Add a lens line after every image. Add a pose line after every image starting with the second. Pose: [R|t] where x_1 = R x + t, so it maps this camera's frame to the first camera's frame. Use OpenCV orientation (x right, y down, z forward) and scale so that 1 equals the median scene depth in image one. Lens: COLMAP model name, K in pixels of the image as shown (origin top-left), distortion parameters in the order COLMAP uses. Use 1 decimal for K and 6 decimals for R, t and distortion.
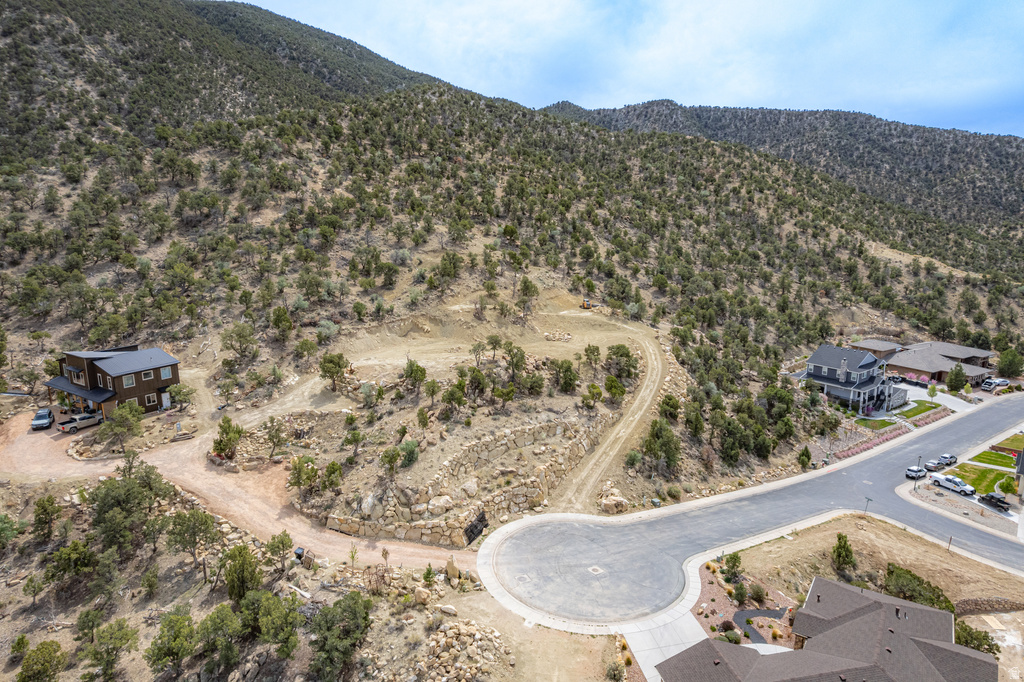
lens RADIAL K [[659.5, 0, 513.0], [0, 659.5, 344.2], [0, 0, 1]] dist [-0.080728, 0.078721]
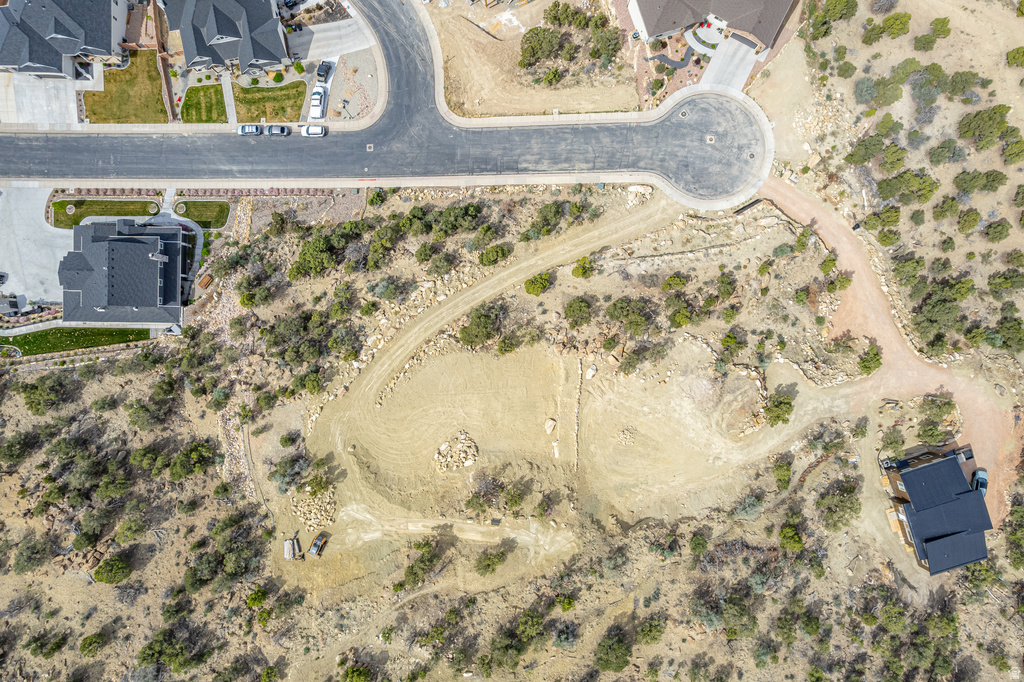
lens RADIAL K [[659.5, 0, 513.0], [0, 659.5, 344.2], [0, 0, 1]] dist [-0.080728, 0.078721]
pose [[-0.781971, -0.623134, 0.015040, 0.100156], [0.148585, -0.162918, 0.975387, -0.881995], [-0.605346, 0.764959, 0.219985, 0.784942]]
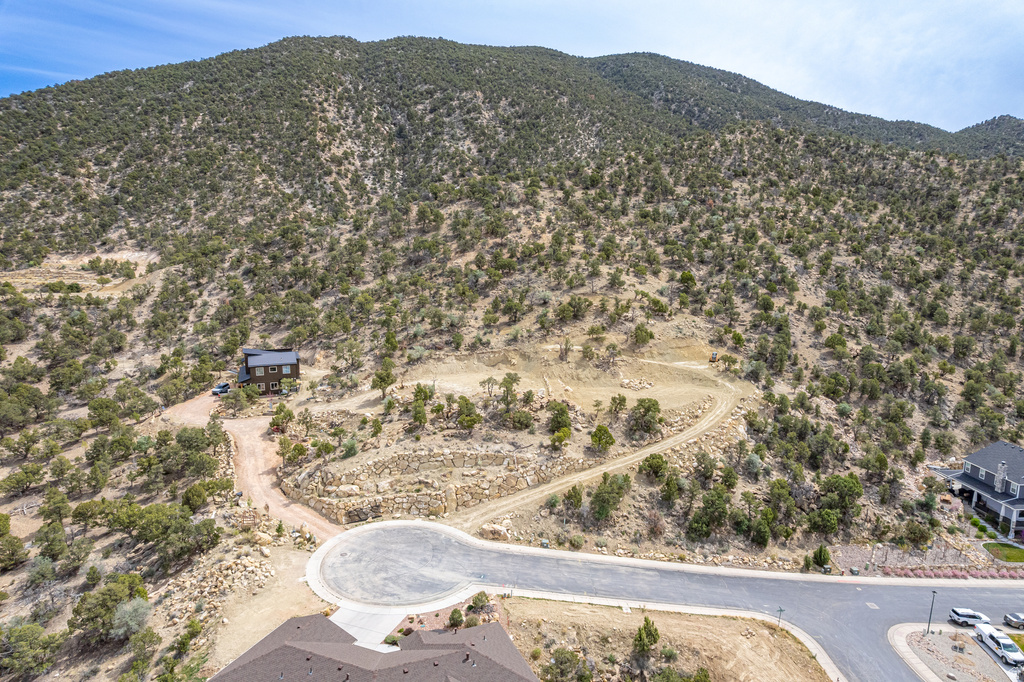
lens RADIAL K [[659.5, 0, 513.0], [0, 659.5, 344.2], [0, 0, 1]] dist [-0.080728, 0.078721]
pose [[0.827348, 0.096881, -0.553272, 0.543593], [-0.121855, 0.992512, -0.008425, -0.048607], [0.548313, 0.074389, 0.832958, 0.040331]]
